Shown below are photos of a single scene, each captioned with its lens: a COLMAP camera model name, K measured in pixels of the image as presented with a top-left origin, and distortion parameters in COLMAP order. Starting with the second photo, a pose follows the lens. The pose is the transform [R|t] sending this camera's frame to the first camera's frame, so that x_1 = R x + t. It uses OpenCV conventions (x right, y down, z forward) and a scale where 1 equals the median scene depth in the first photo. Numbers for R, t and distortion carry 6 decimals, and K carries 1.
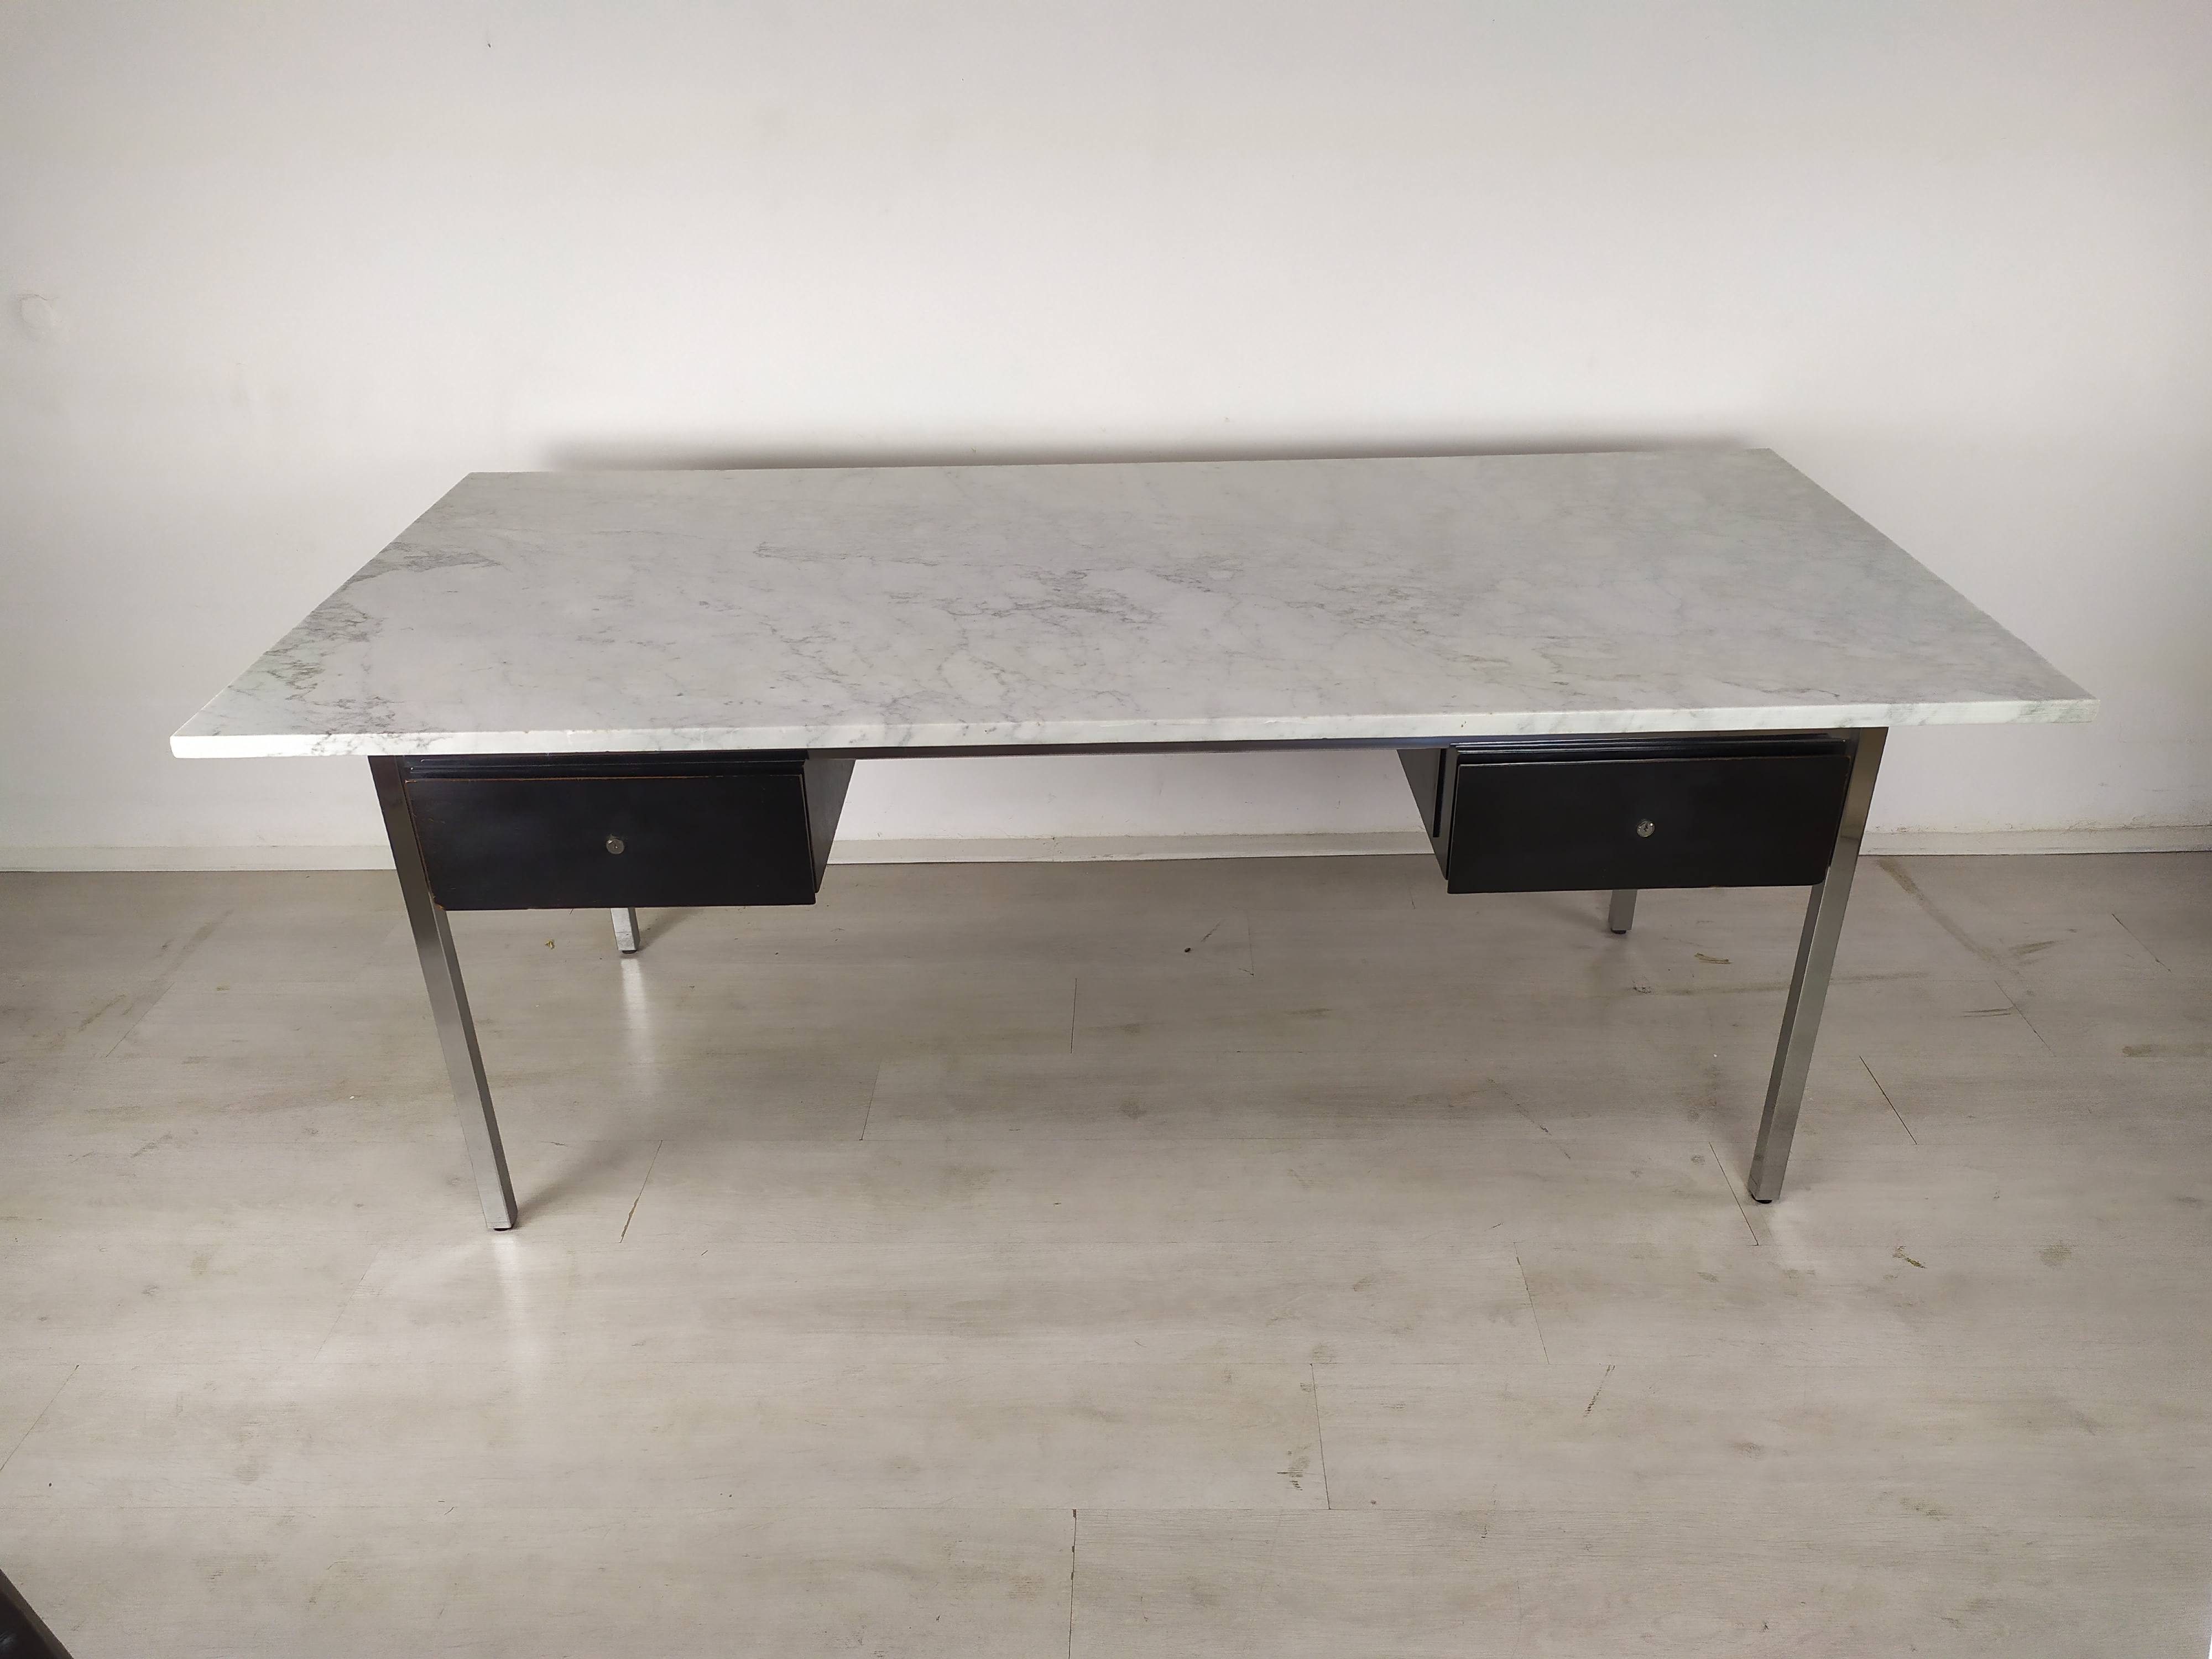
lens RADIAL K [[1662.9, 0, 1103.5], [0, 1662.9, 837.2], [0, 0, 1]] dist [0.055351, -0.058885]
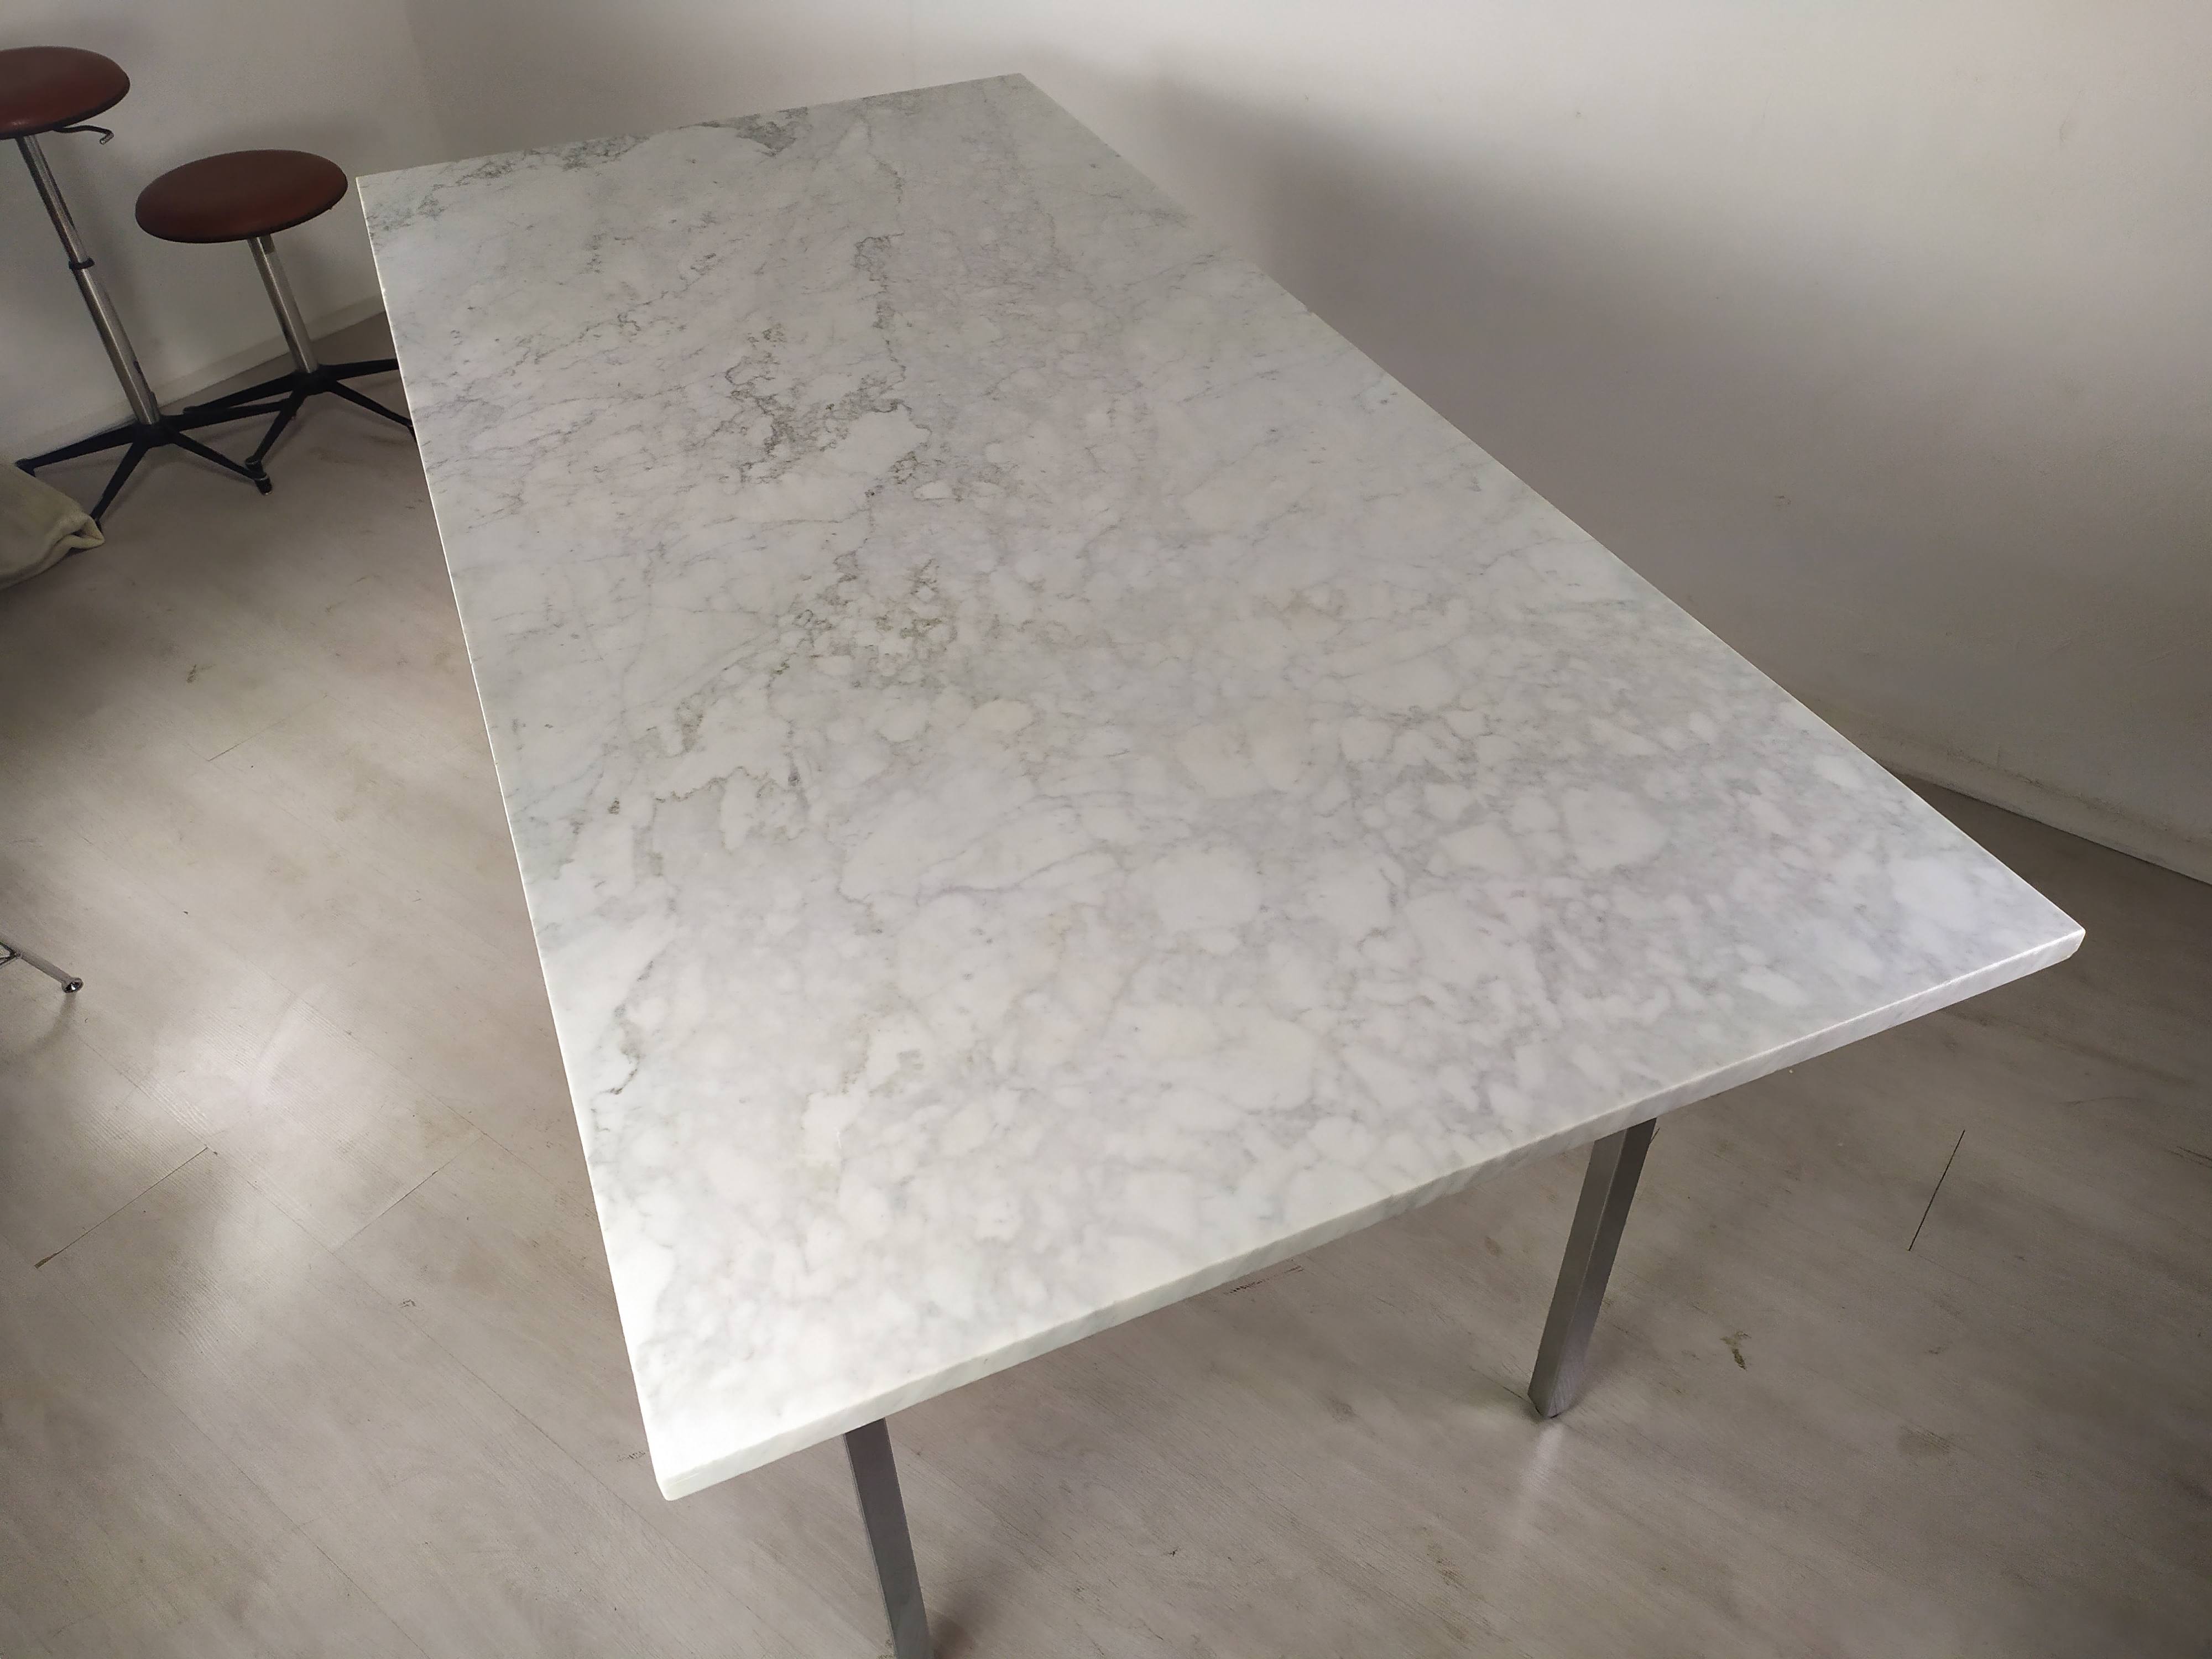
lens RADIAL K [[1662.9, 0, 1103.5], [0, 1662.9, 837.2], [0, 0, 1]] dist [0.055351, -0.058885]
pose [[0.377240, 0.617925, -0.689825, 0.721280], [-0.427340, 0.776964, 0.462285, -0.421599], [0.821627, 0.120398, 0.557166, 0.681582]]
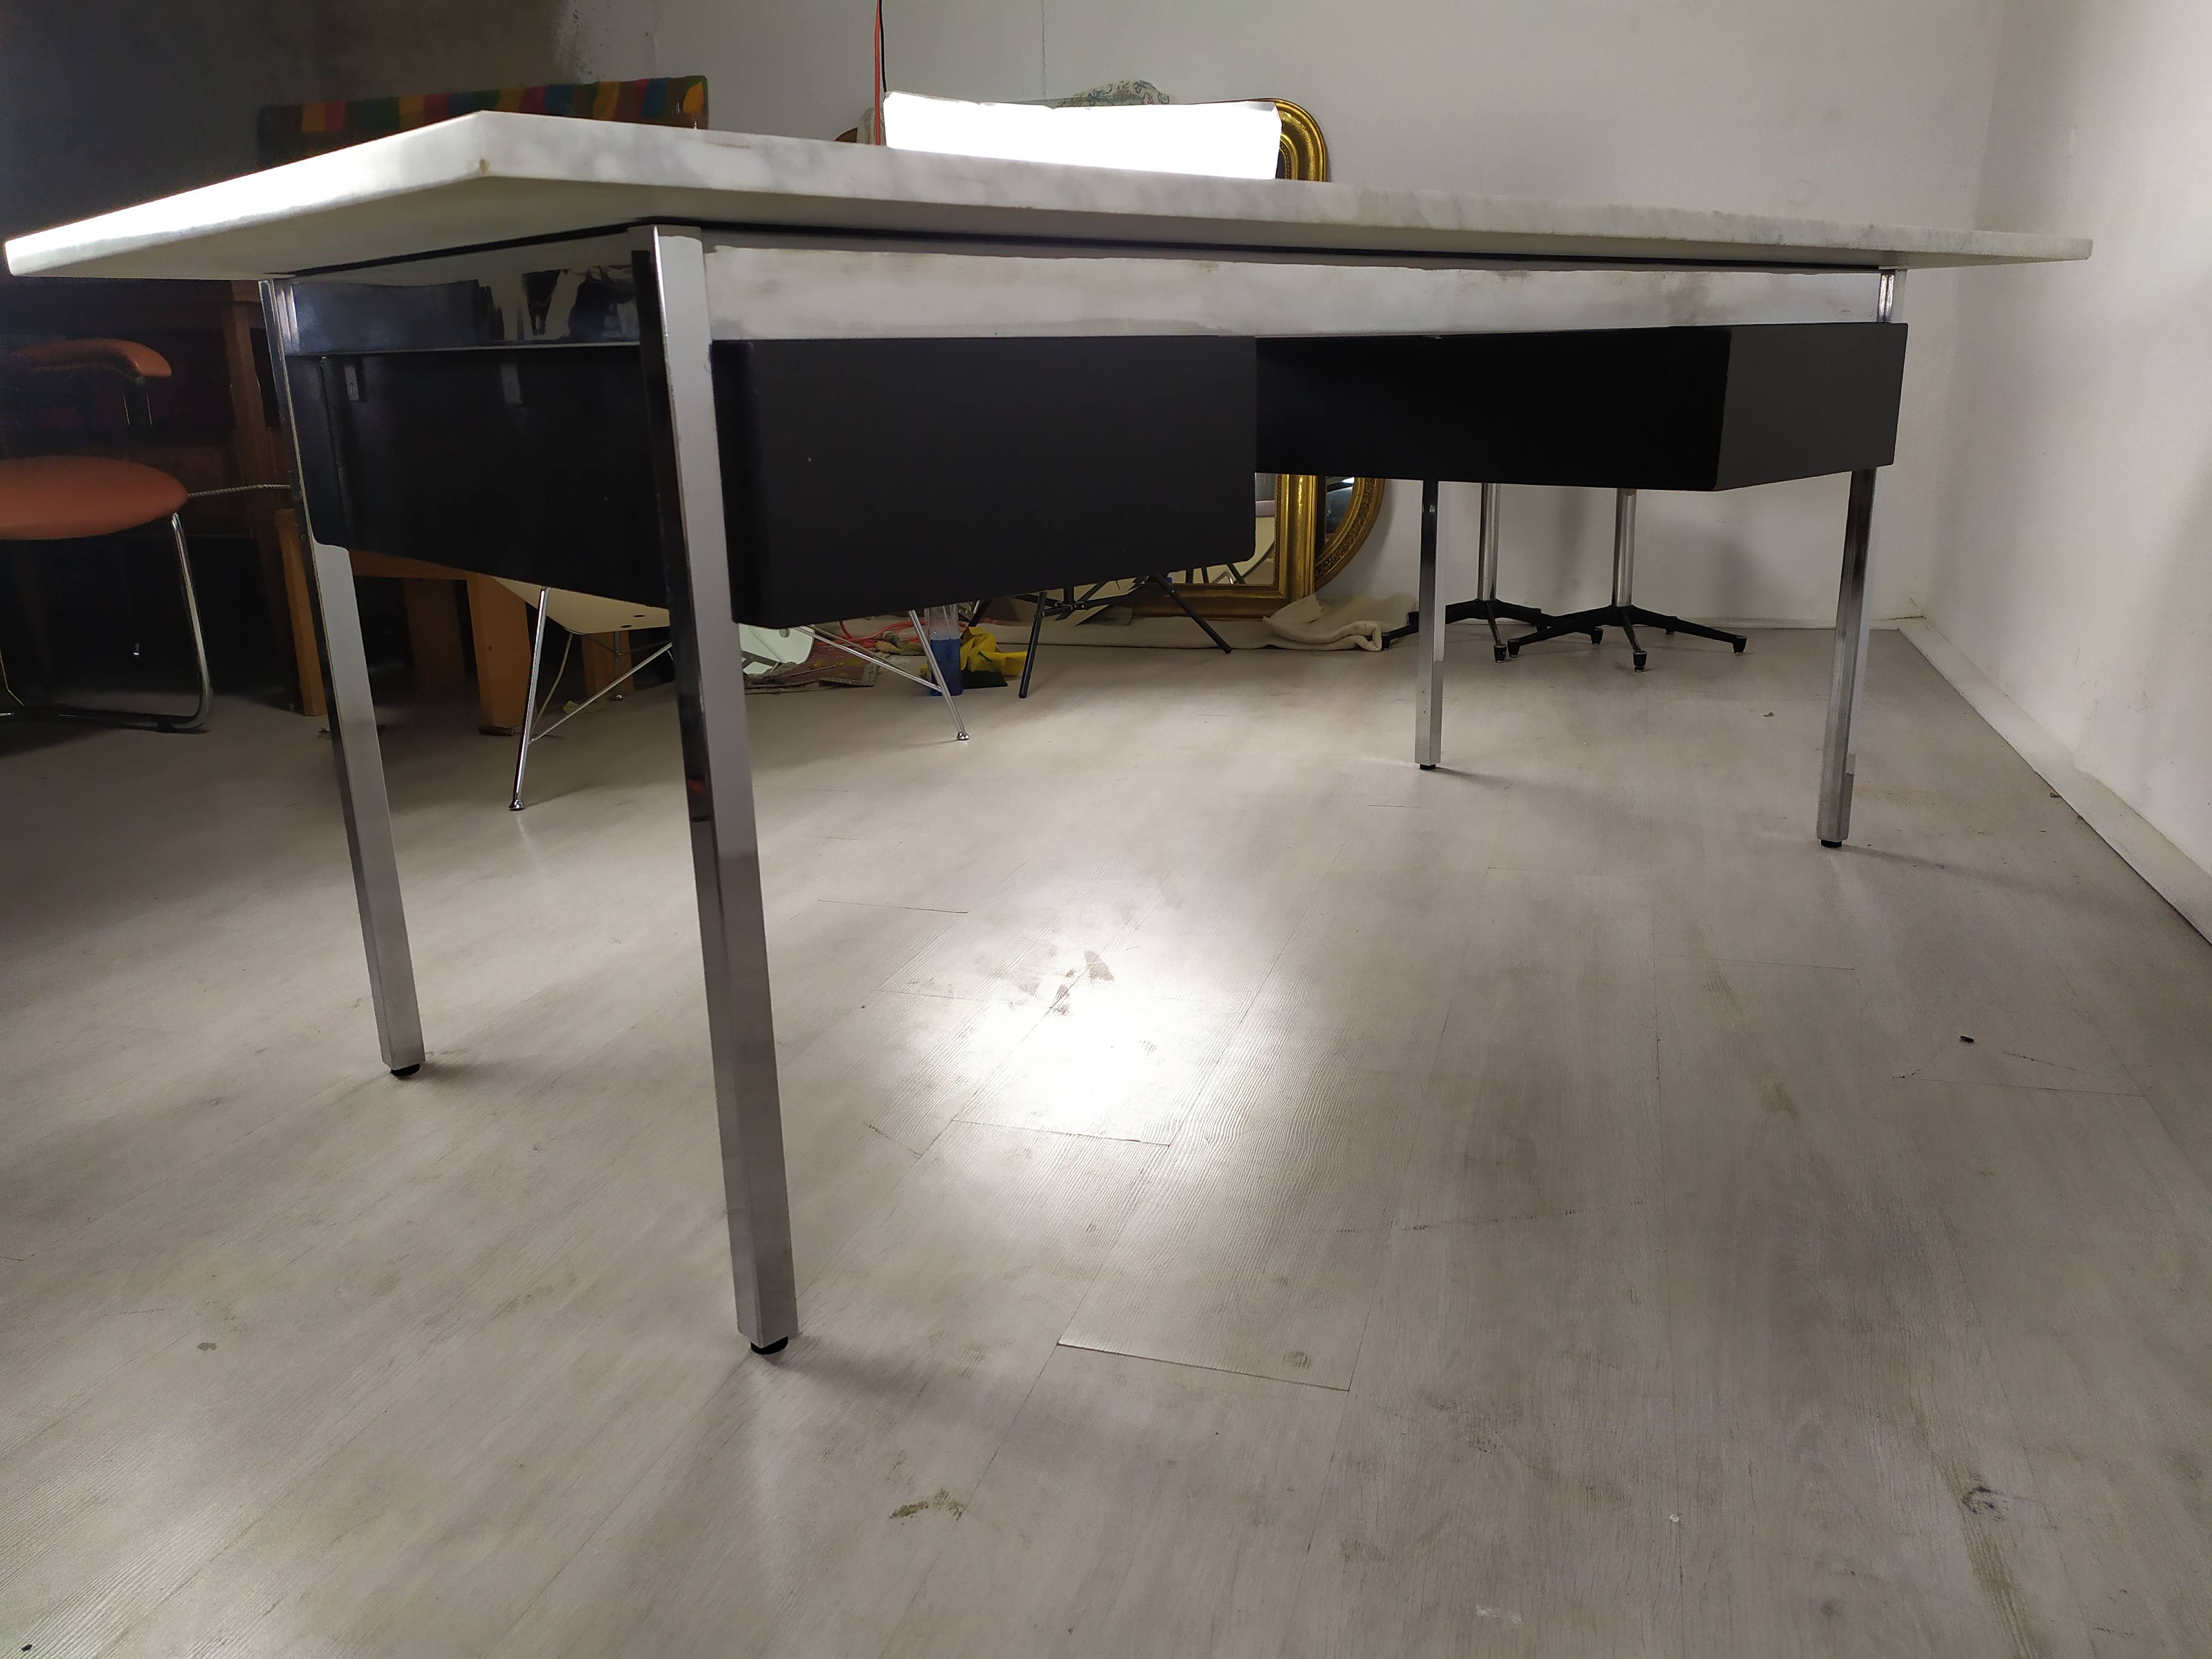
lens RADIAL K [[1645.2, 0, 1109.9], [0, 1645.2, 838.8], [0, 0, 1]] dist [0.046586, -0.049327]
pose [[-0.739973, 0.219903, -0.635675, 0.644577], [-0.293478, 0.744801, 0.599285, -0.418207], [0.605236, 0.630011, -0.486596, 1.575653]]
